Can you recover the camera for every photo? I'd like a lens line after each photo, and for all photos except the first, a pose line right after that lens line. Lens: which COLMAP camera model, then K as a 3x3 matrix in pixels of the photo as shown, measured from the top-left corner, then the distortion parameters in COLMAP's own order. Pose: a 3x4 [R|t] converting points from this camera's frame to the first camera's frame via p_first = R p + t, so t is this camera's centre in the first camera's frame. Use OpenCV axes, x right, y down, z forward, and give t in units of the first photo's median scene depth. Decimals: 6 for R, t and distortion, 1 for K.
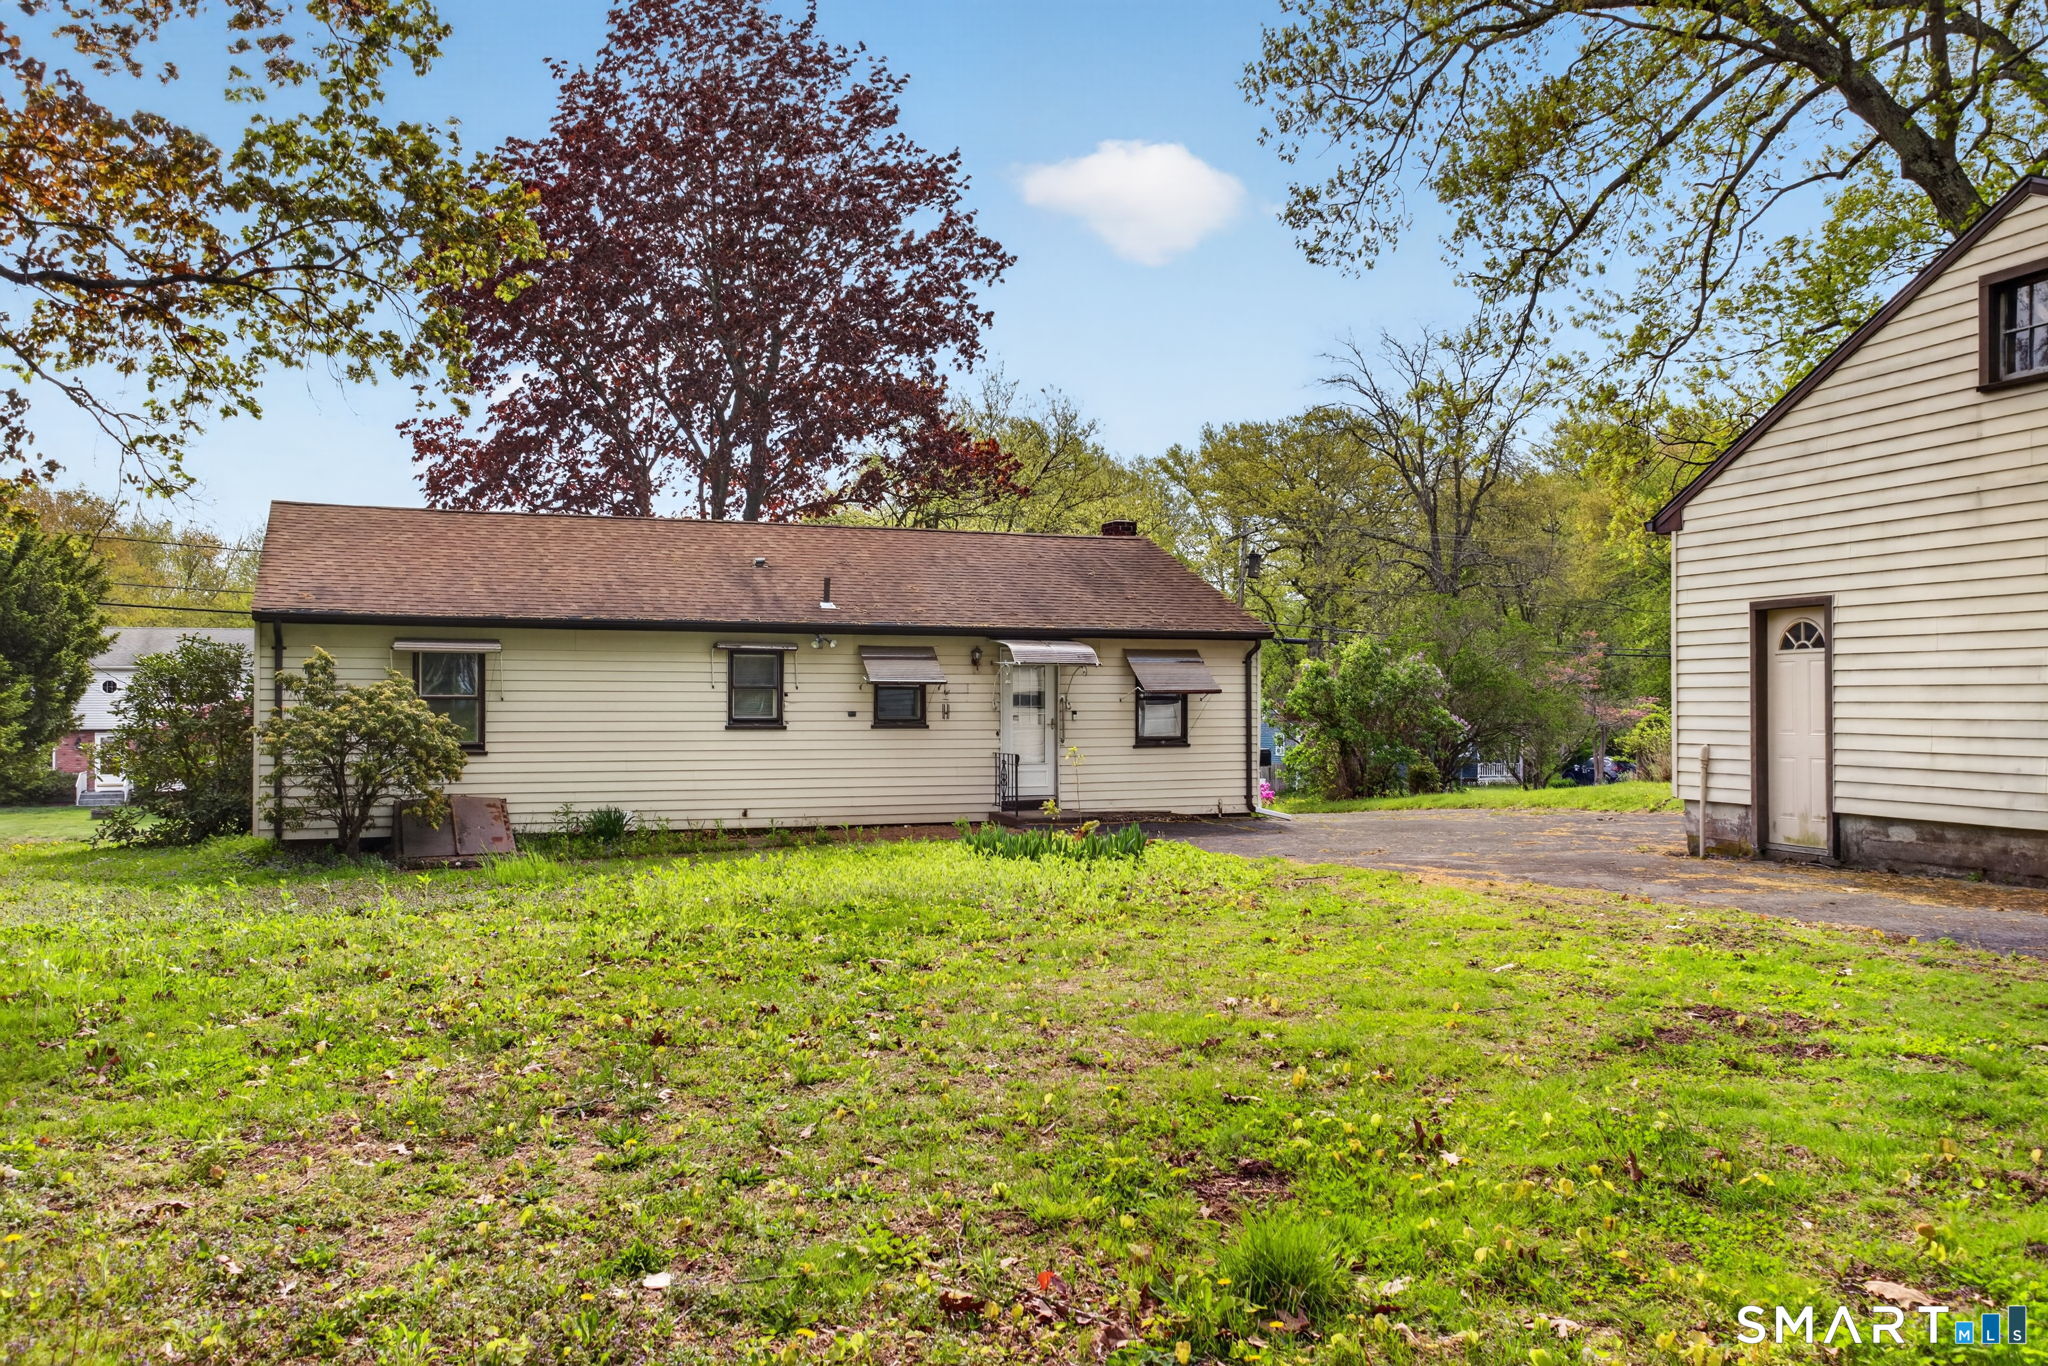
lens RADIAL K [[1585.3, 0, 1024.0], [0, 1585.3, 683.0], [0, 0, 1]] dist [-0.018327, 0.001688]
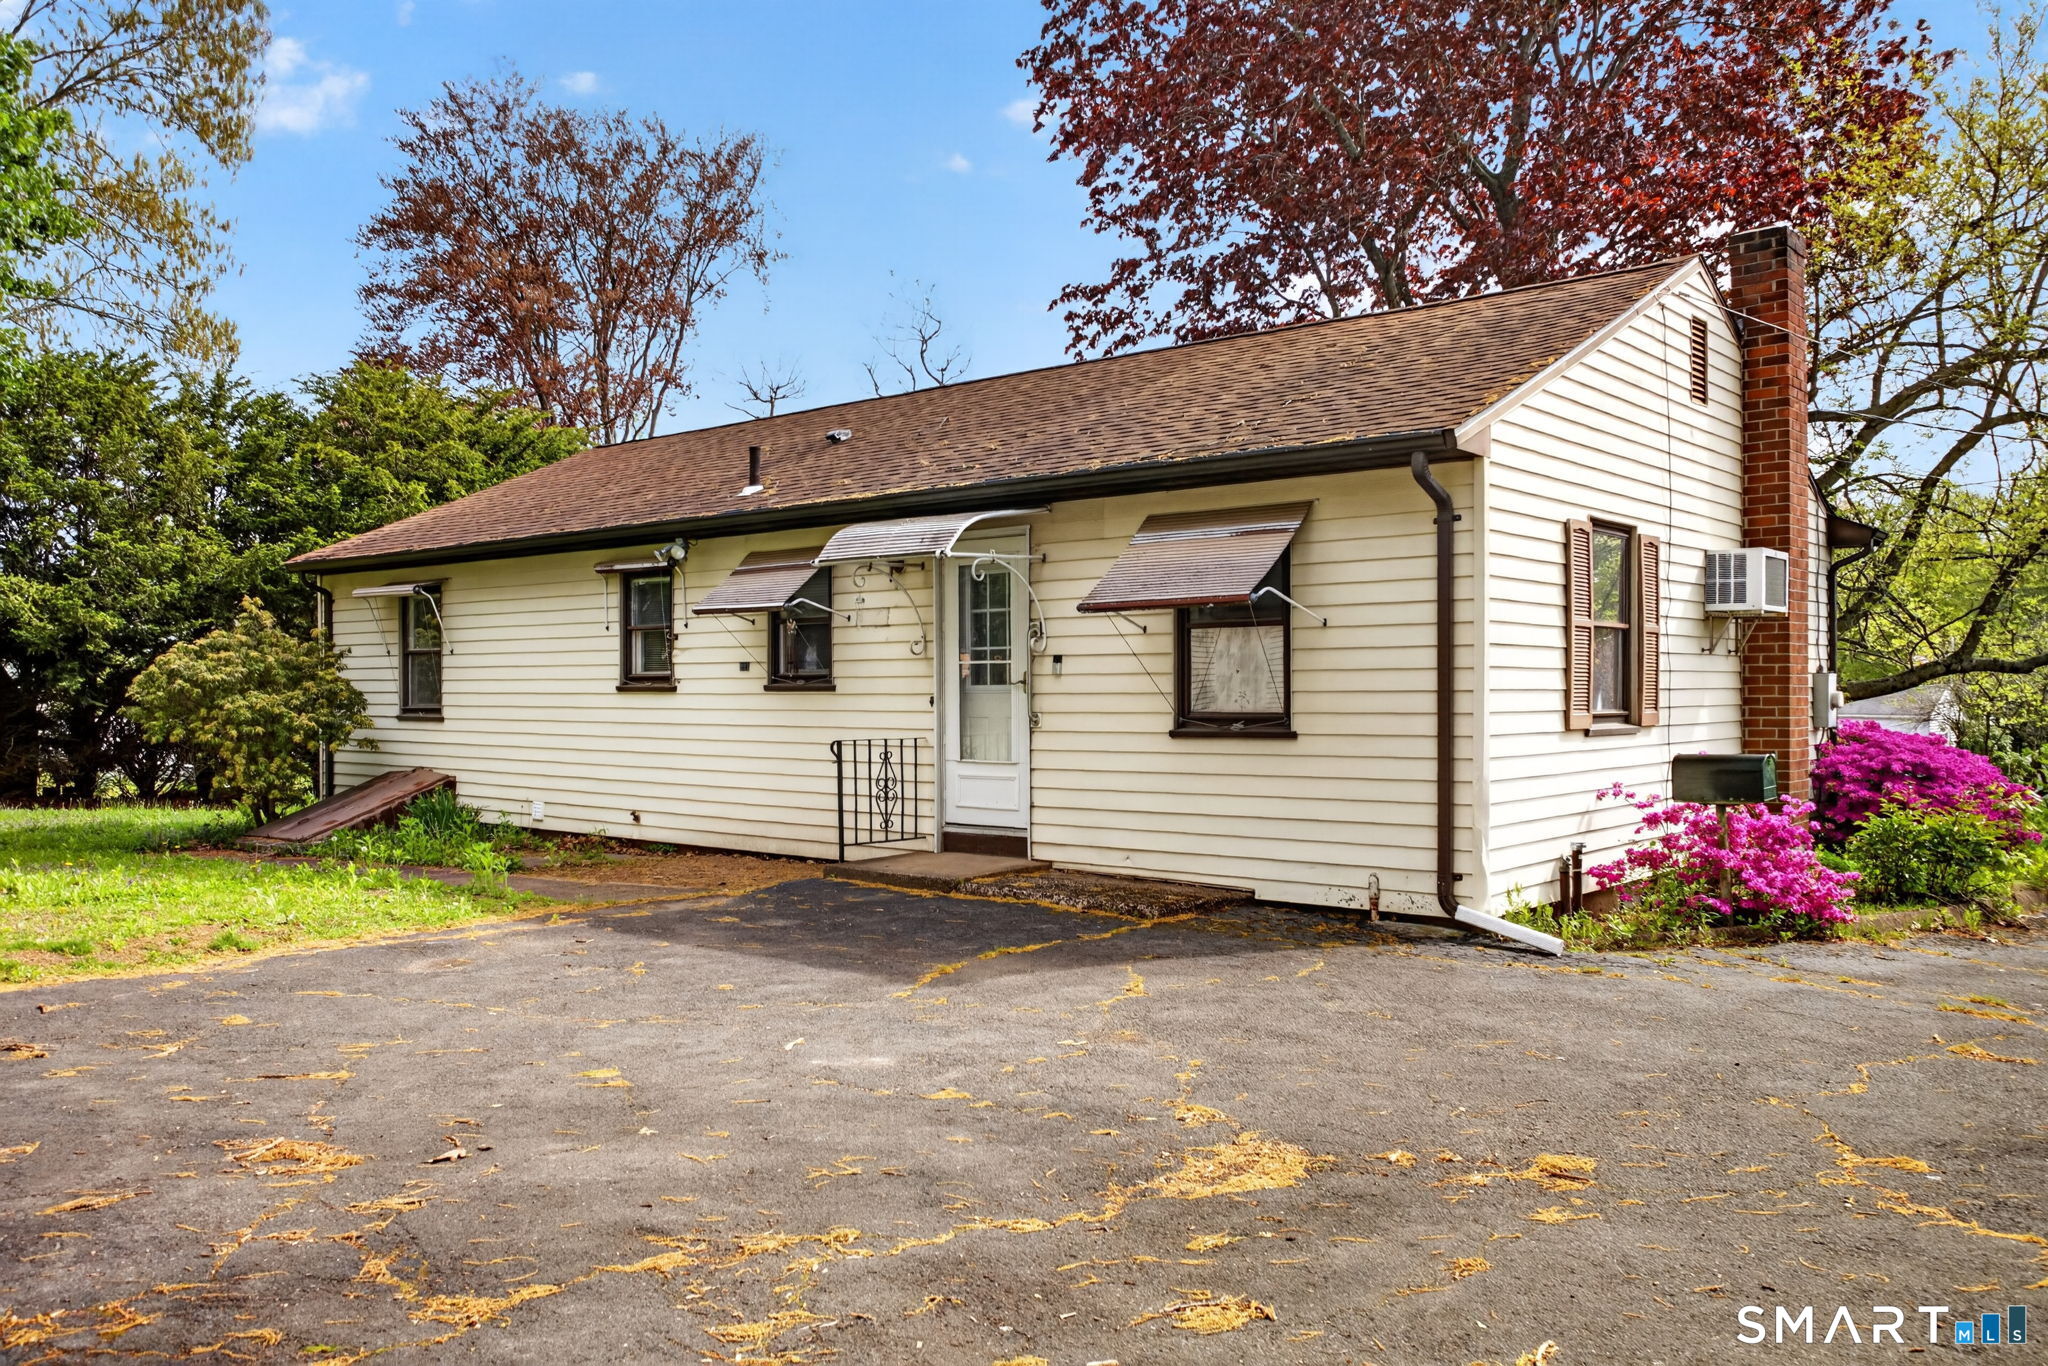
lens RADIAL K [[1585.3, 0, 1024.0], [0, 1585.3, 683.0], [0, 0, 1]] dist [-0.018327, 0.001688]
pose [[0.464709, -0.001780, -0.885462, 0.480857], [0.019326, 0.999780, 0.008133, 0.023234], [0.885253, -0.020892, 0.464641, 0.826197]]
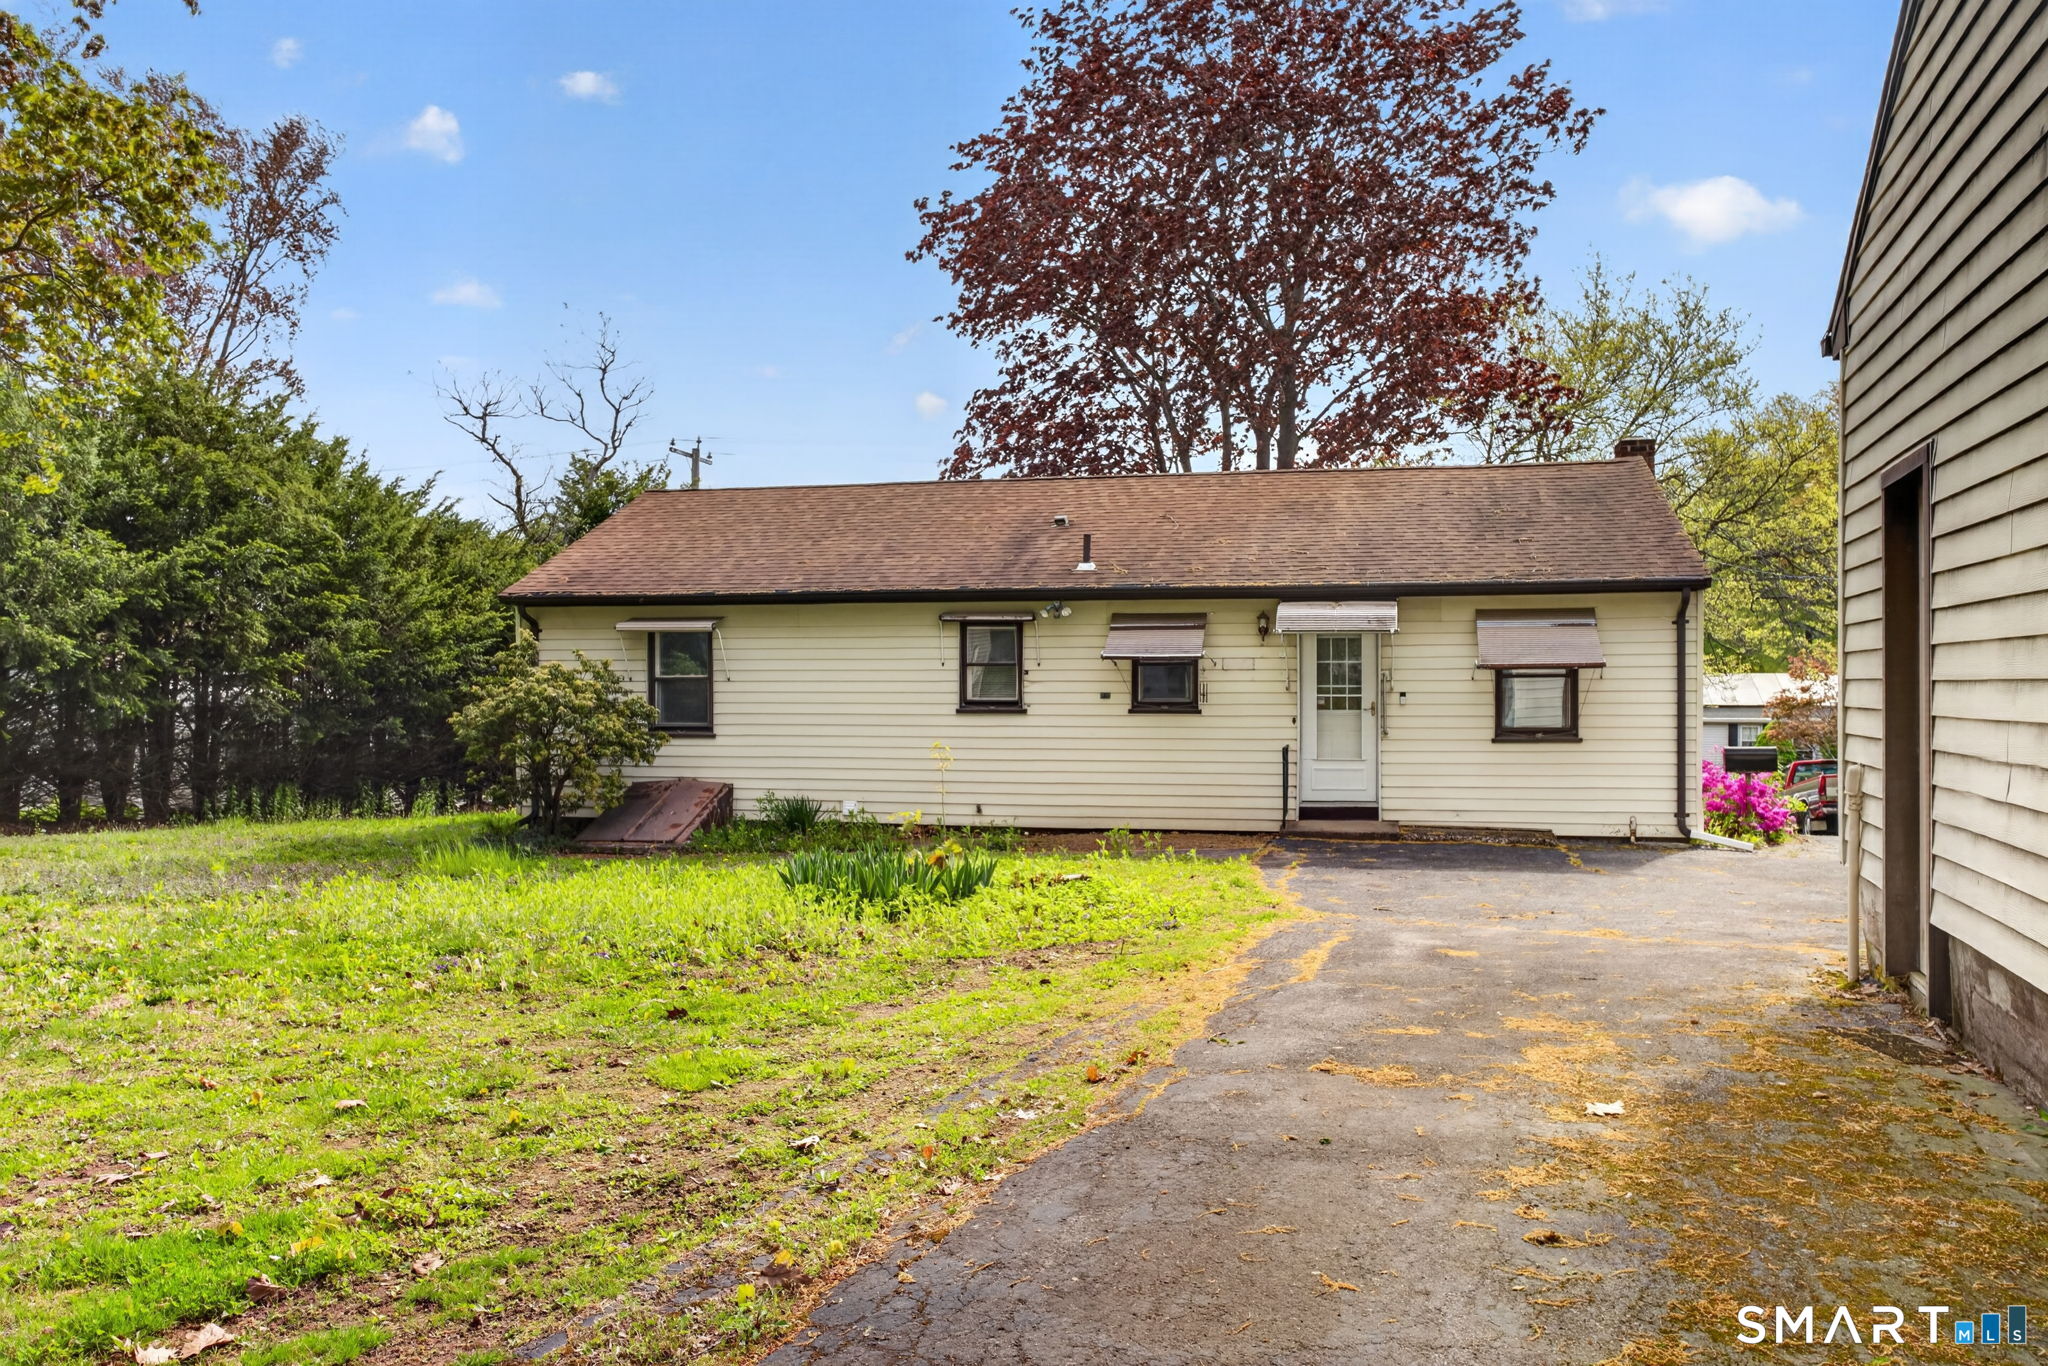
lens RADIAL K [[1585.3, 0, 1024.0], [0, 1585.3, 683.0], [0, 0, 1]] dist [-0.018327, 0.001688]
pose [[0.828574, 0.000625, -0.559880, 0.328111], [0.010325, 0.999812, 0.016397, -0.001310], [0.559785, -0.019367, 0.828411, 0.289378]]
